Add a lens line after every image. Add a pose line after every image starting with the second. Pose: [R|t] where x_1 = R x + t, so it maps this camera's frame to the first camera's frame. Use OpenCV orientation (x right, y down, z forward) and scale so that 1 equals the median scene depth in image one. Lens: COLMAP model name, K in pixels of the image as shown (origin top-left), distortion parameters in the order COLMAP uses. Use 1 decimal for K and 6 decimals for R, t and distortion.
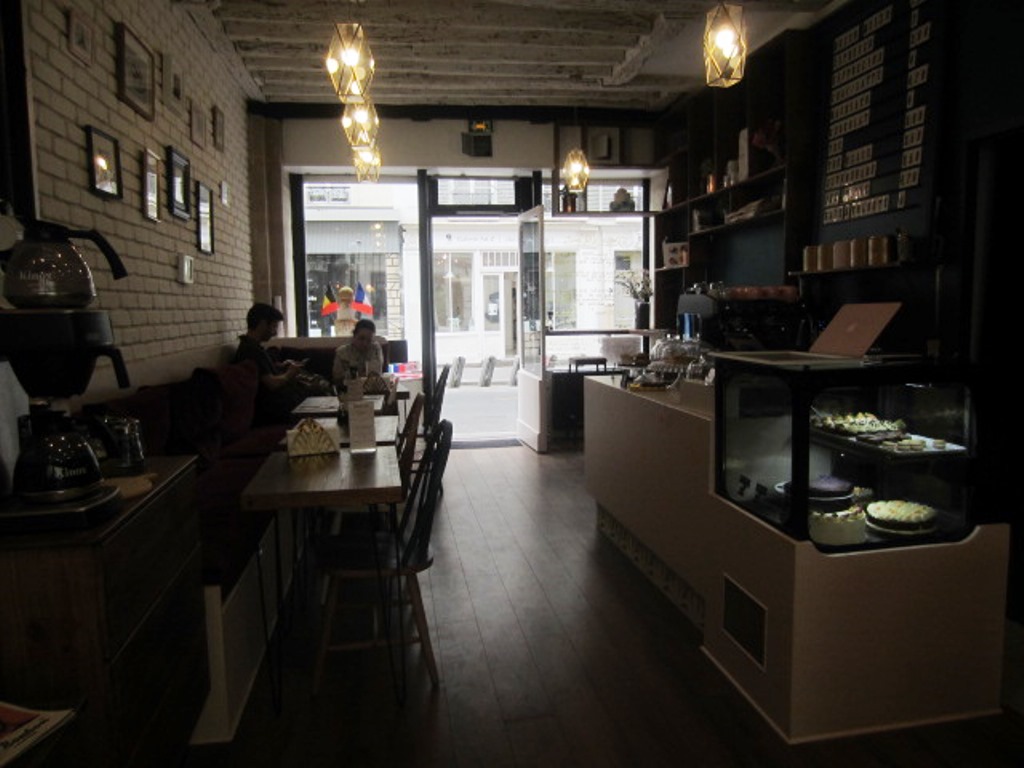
lens RADIAL K [[718.2, 0, 512.0], [0, 718.2, 384.0], [0, 0, 1]] dist [-0.038078, 0.009210]
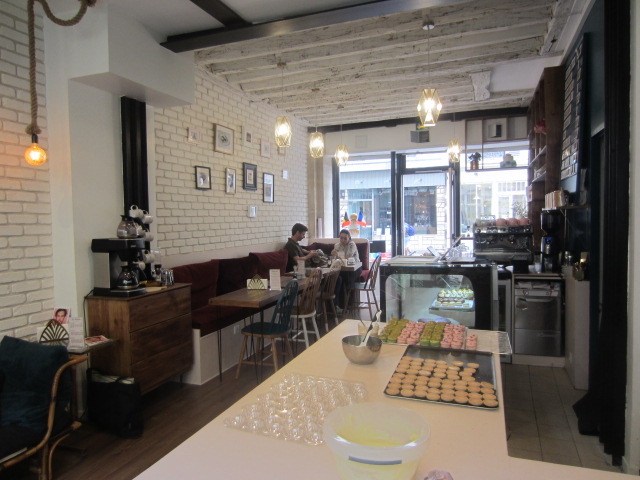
lens RADIAL K [[448.8, 0, 320.0], [0, 448.8, 240.0], [0, 0, 1]] dist [-0.038078, 0.009210]
pose [[0.867904, 0.024259, -0.496140, 0.517651], [-0.047509, 0.998282, -0.034297, -0.024363], [0.494455, 0.053338, 0.867565, -0.205158]]
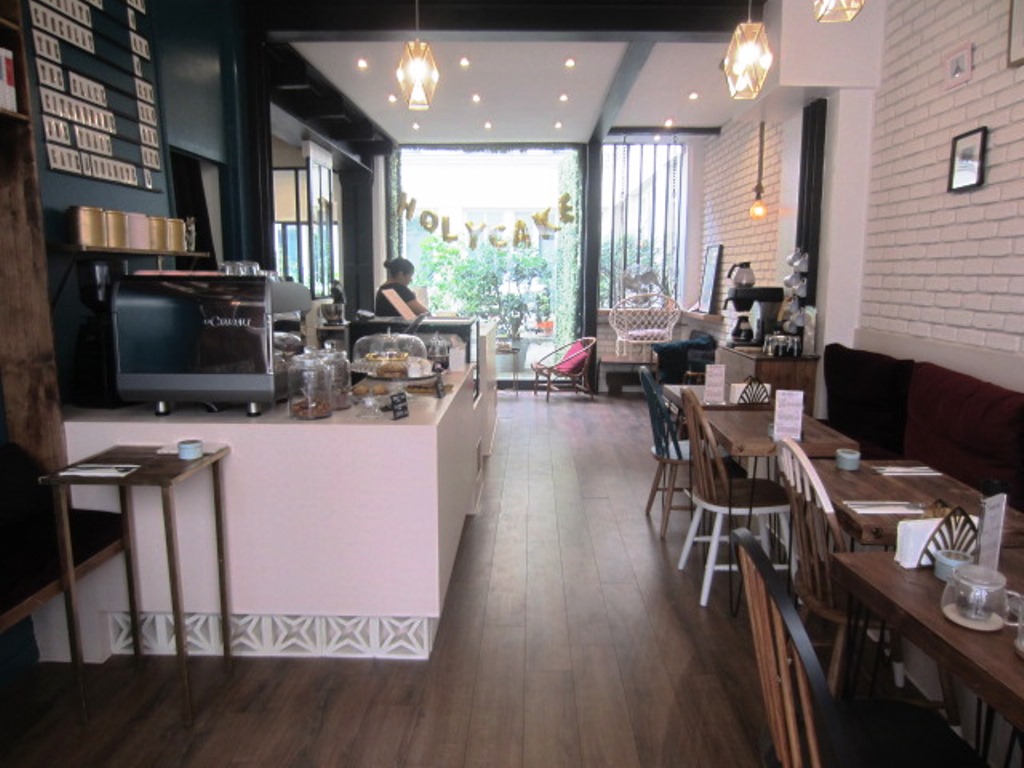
lens RADIAL K [[718.2, 0, 512.0], [0, 718.2, 384.0], [0, 0, 1]] dist [-0.038078, 0.009210]
pose [[-0.981475, -0.023399, 0.190157, -0.068001], [0.024984, 0.968408, 0.248115, -0.192217], [-0.189956, 0.248270, -0.949884, 1.596136]]
